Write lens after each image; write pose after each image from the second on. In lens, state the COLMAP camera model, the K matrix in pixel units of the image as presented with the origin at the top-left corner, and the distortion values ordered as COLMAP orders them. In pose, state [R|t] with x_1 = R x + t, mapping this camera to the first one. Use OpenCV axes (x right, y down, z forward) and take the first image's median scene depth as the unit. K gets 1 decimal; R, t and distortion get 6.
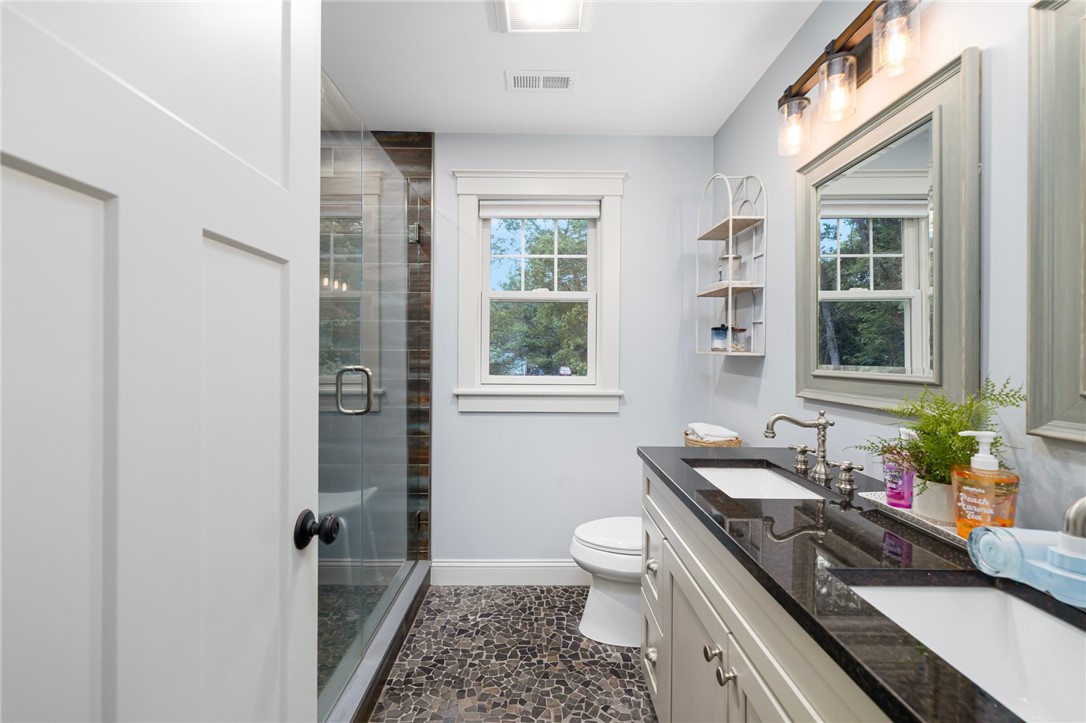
lens RADIAL K [[468.6, 0, 539.0], [0, 468.6, 359.0], [0, 0, 1]] dist [0.001354, 0.000352]
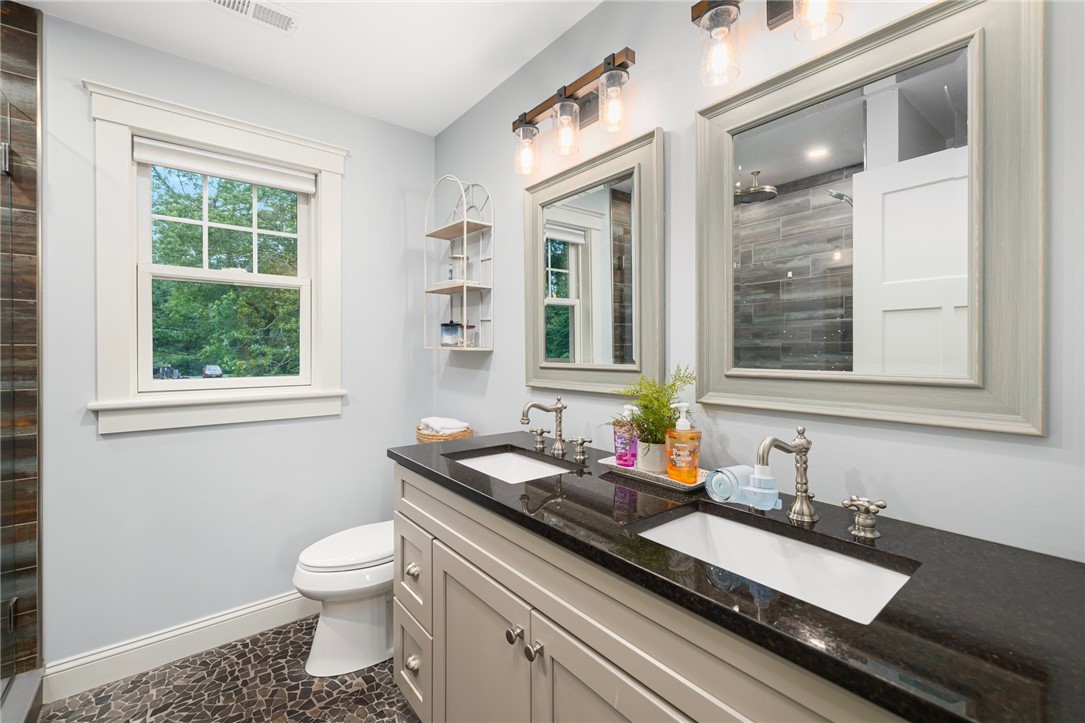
lens RADIAL K [[466.3, 0, 536.8], [0, 466.3, 355.7], [0, 0, 1]] dist [0.003452, 0.000194]
pose [[0.783084, -0.013570, 0.621768, -0.119802], [0.011360, 0.999907, 0.007516, -0.001755], [-0.621812, 0.001178, 0.783166, 0.077286]]
